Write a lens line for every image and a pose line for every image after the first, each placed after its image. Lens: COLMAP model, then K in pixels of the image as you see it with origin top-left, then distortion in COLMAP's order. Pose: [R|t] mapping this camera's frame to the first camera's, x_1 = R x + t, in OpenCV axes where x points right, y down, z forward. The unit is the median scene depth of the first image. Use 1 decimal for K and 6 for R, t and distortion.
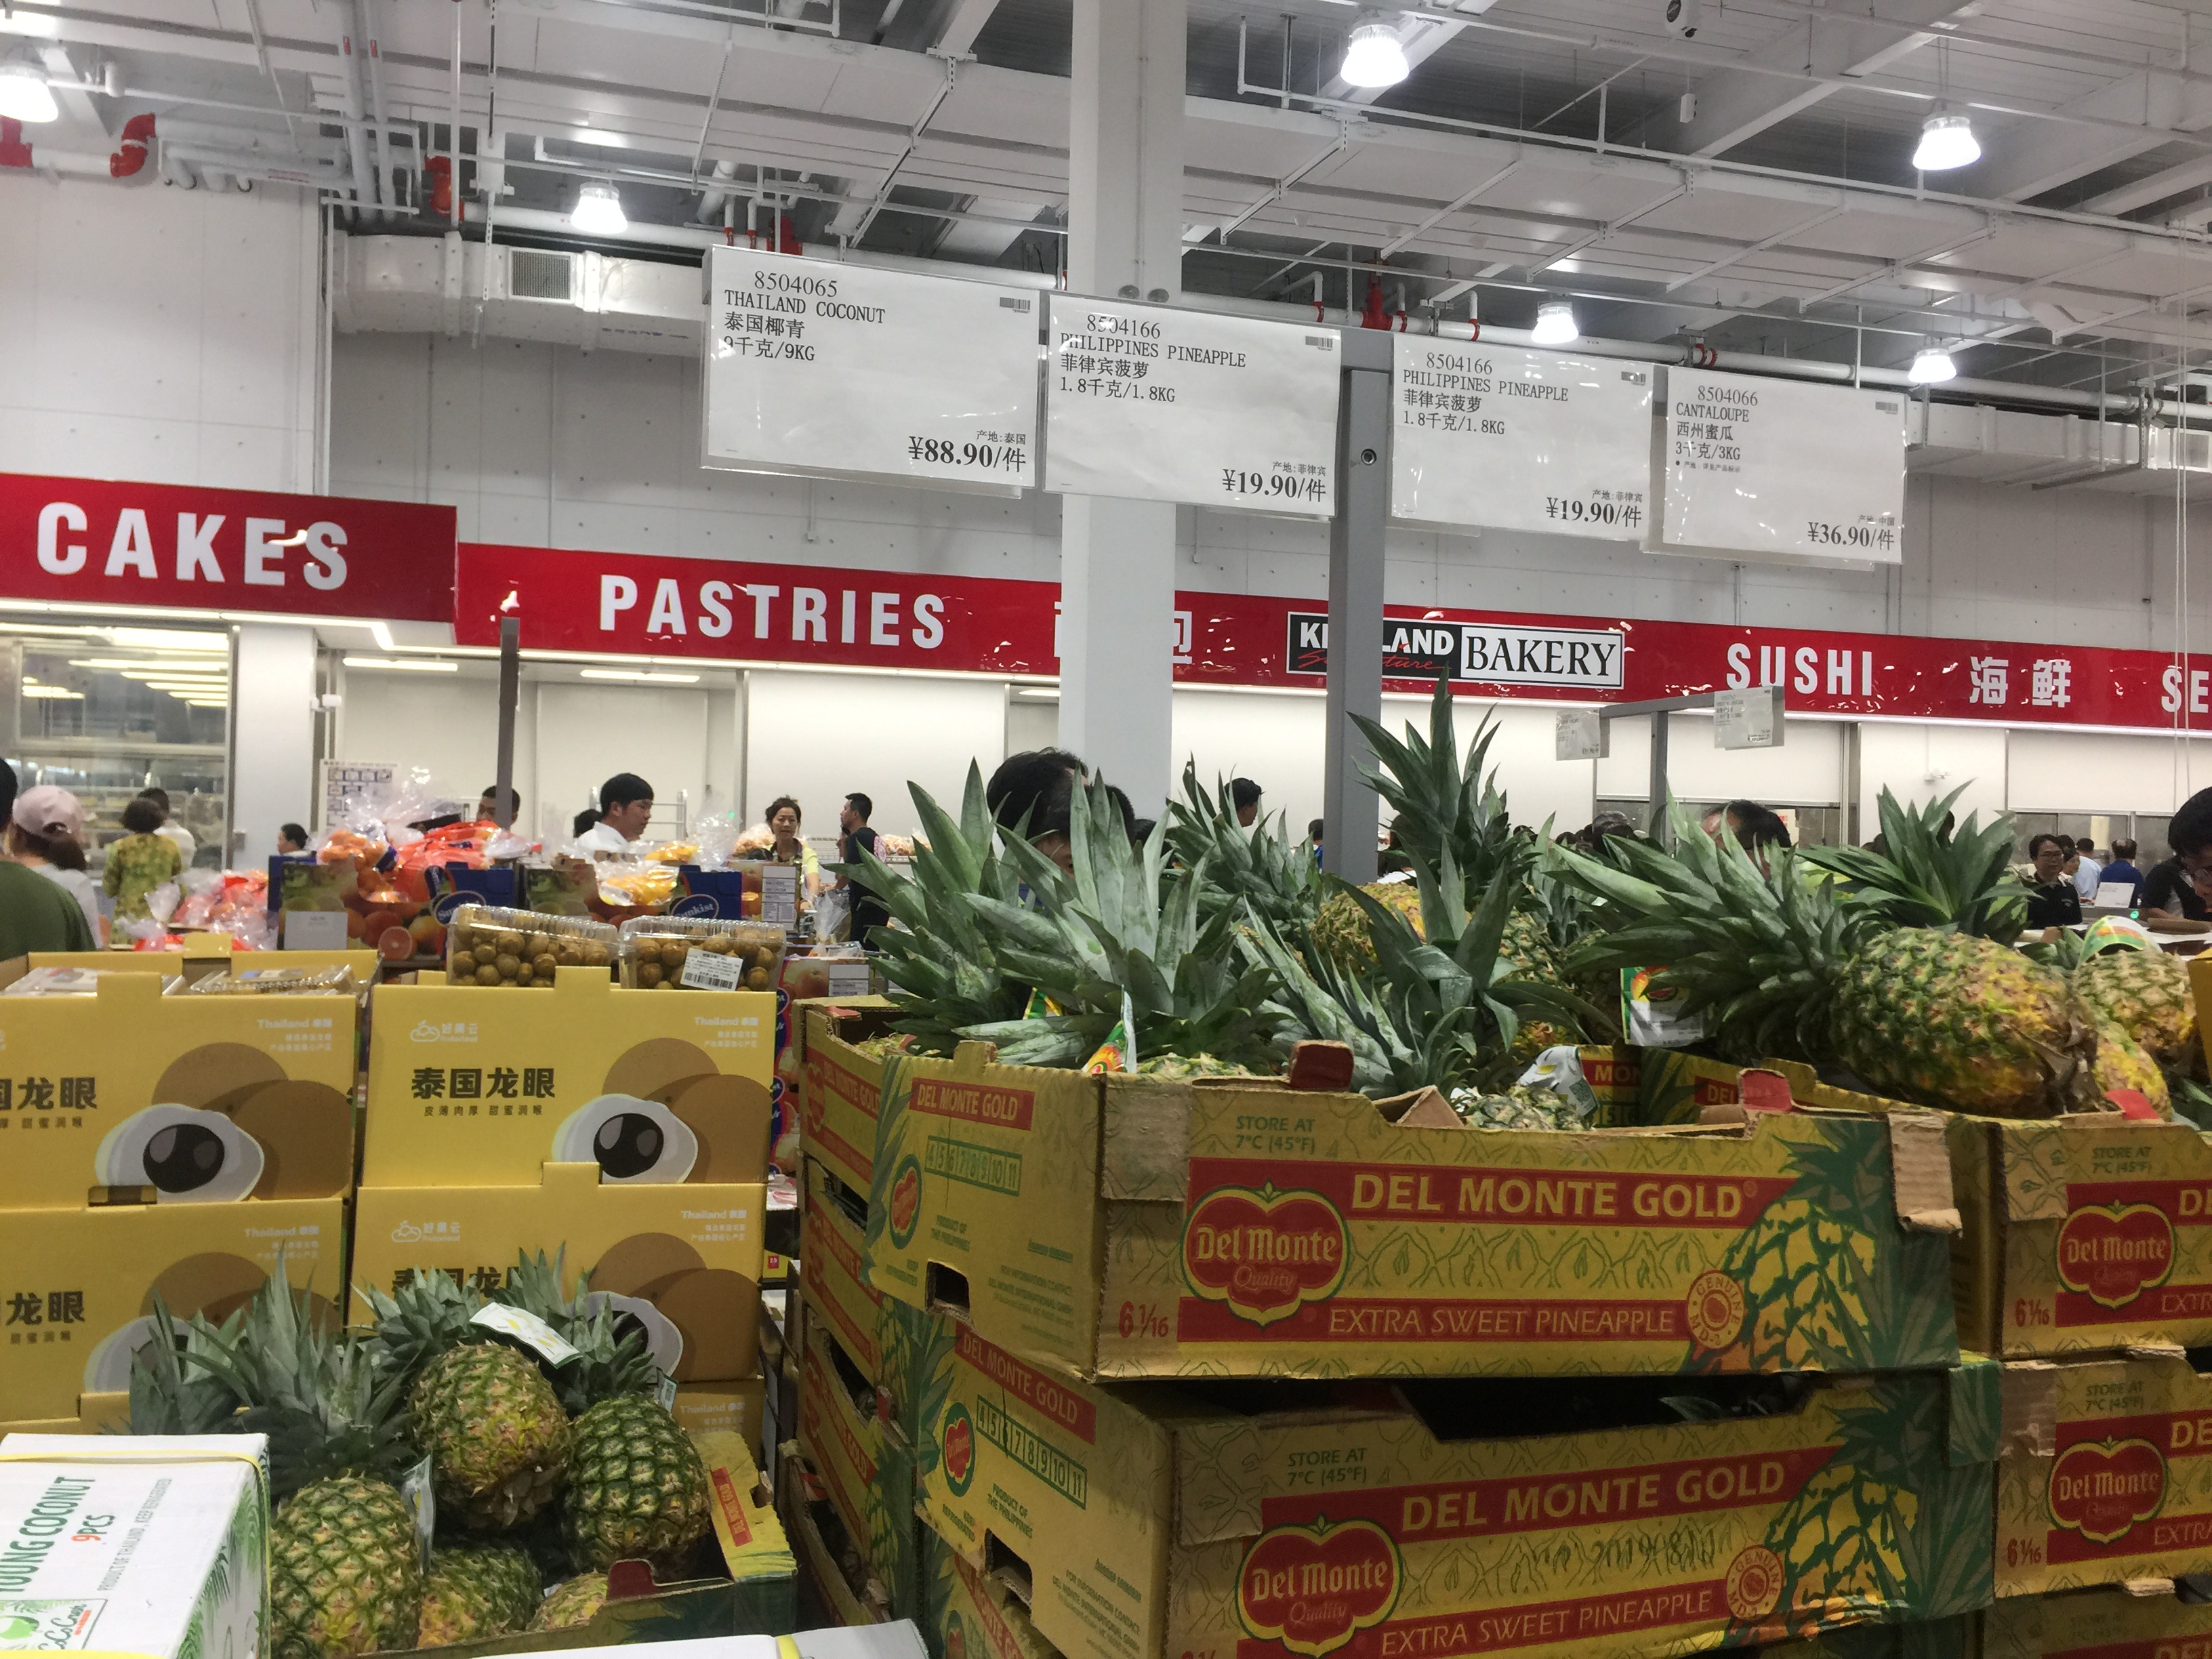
lens RADIAL K [[1897.6, 0, 1103.4], [0, 1897.6, 828.5], [0, 0, 1]] dist [0.058206, -0.082581]
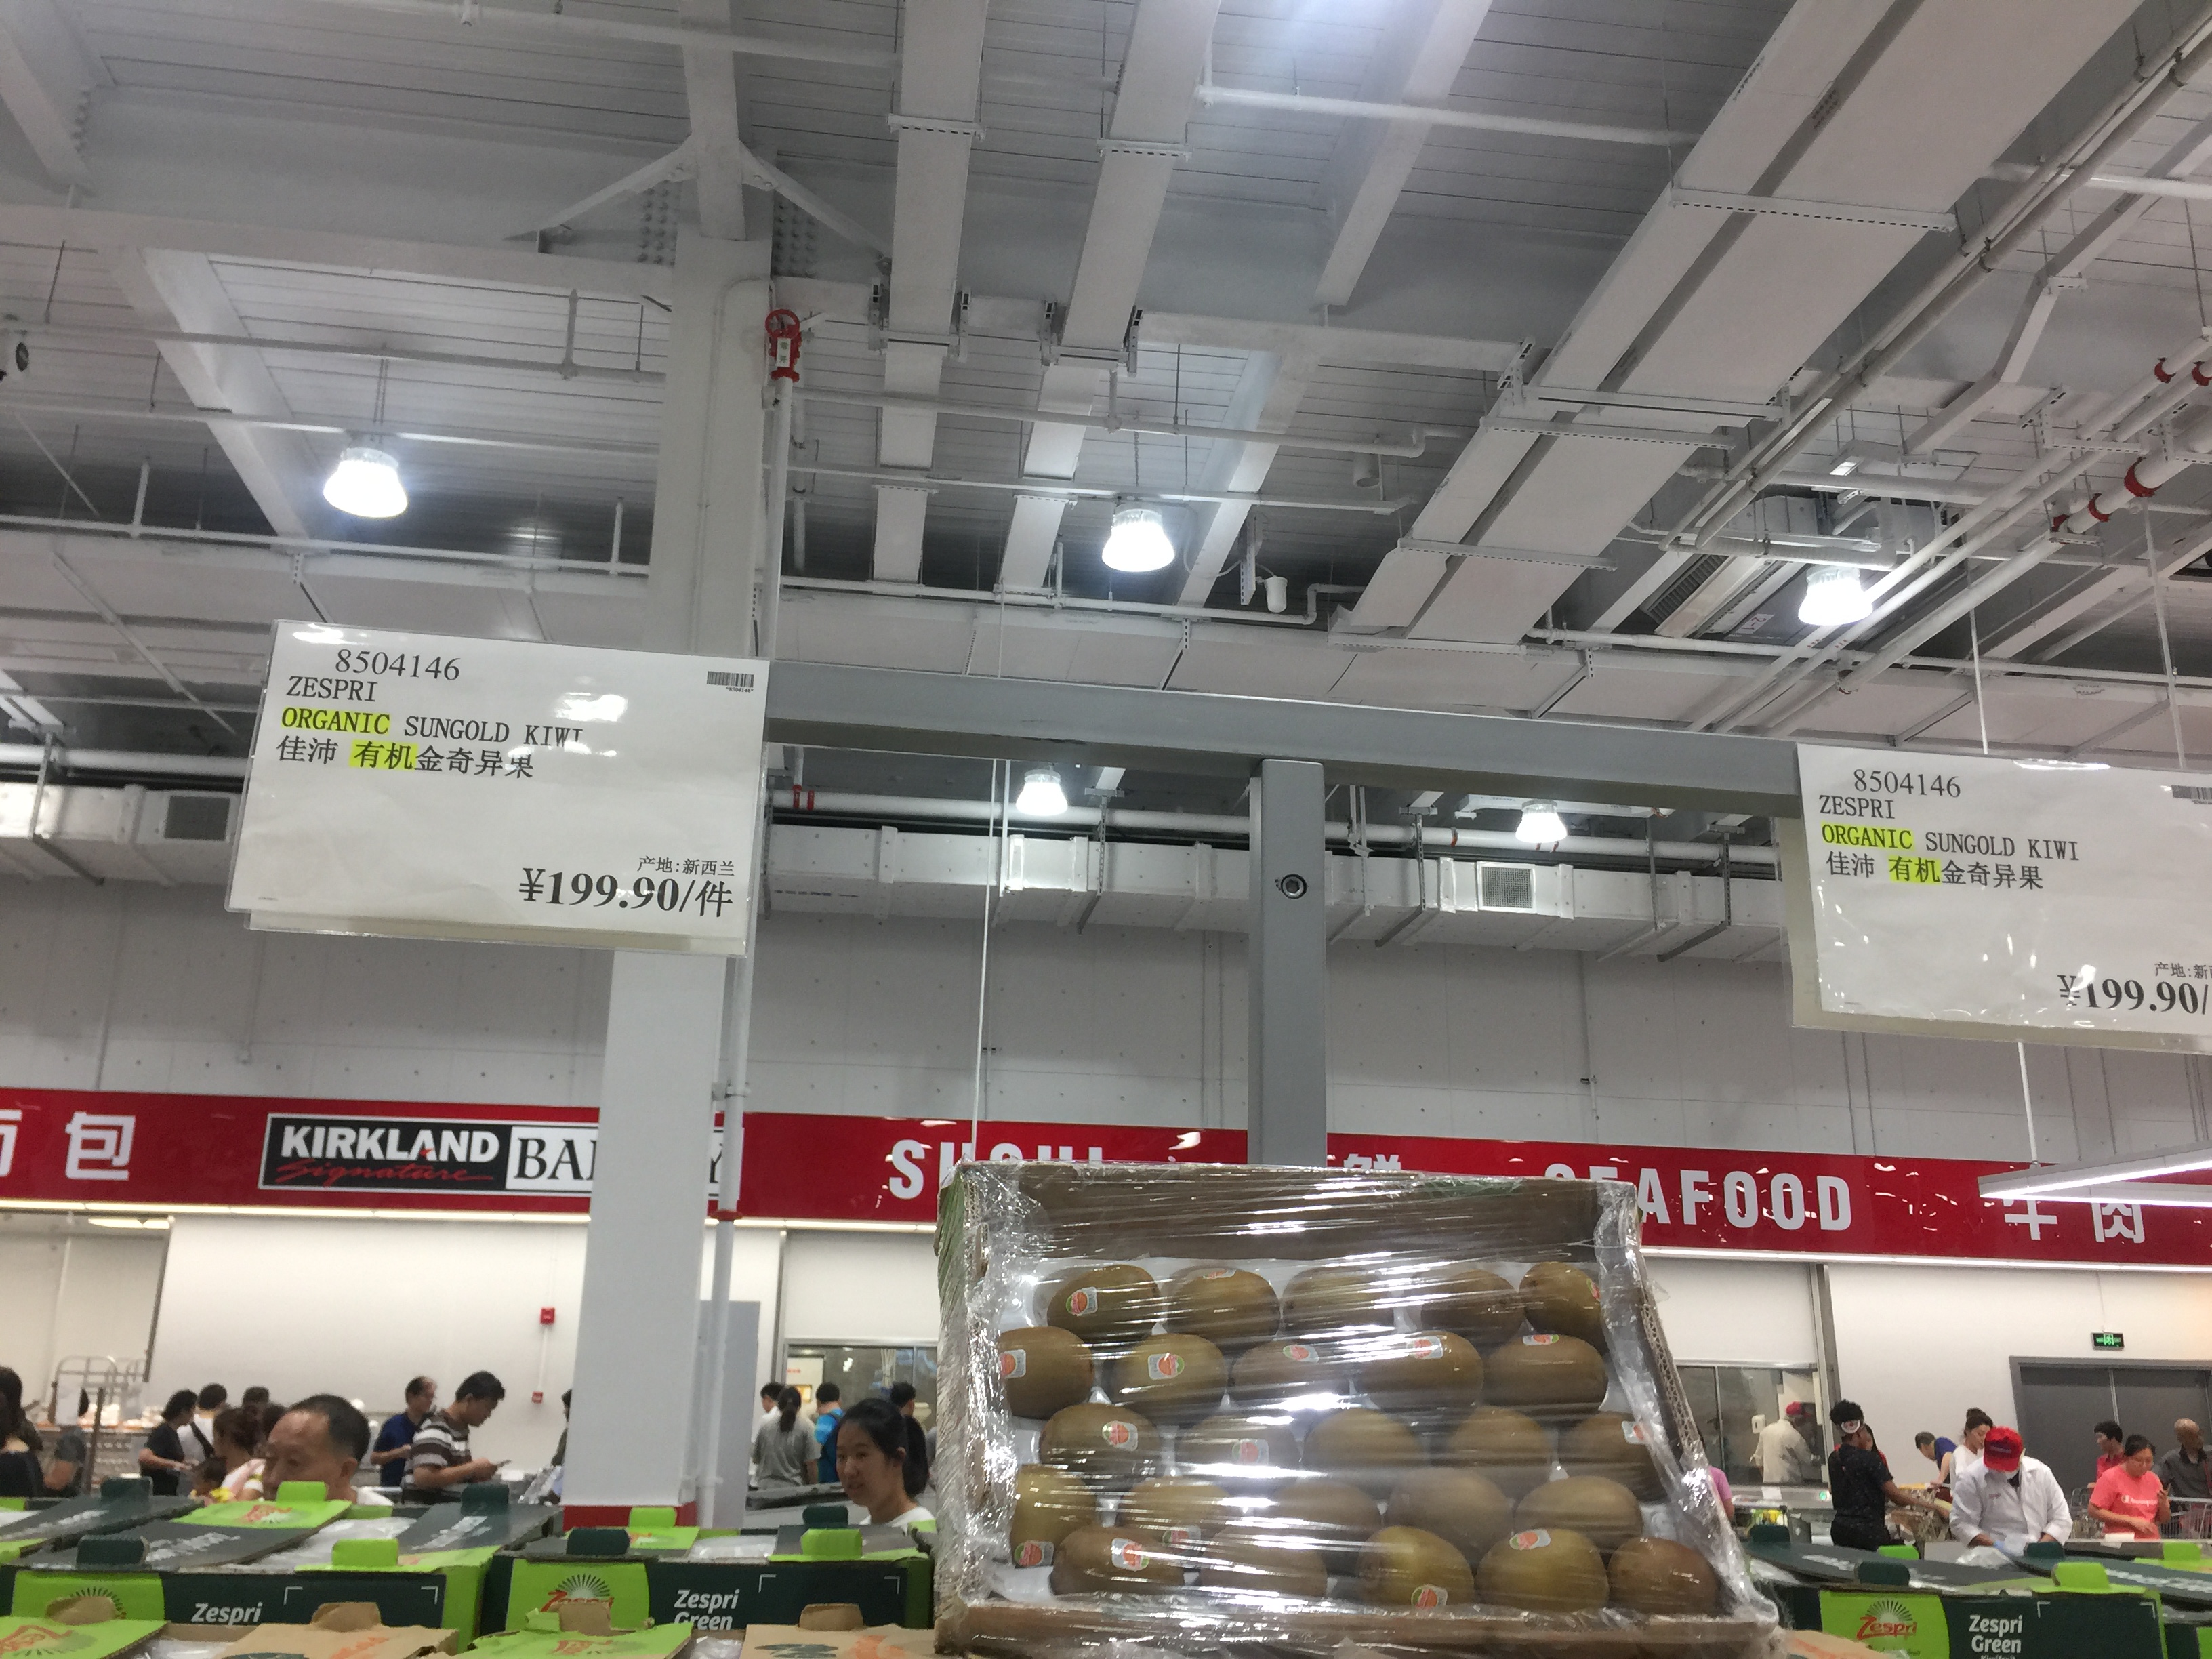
lens RADIAL K [[2001.5, 0, 1131.5], [0, 2001.5, 908.9], [0, 0, 1]] dist [0.078239, 0.002892]
pose [[0.986793, -0.043965, -0.155904, 0.590168], [0.005113, 0.970436, -0.241306, 0.014132], [0.161904, 0.237322, 0.957844, 0.186807]]
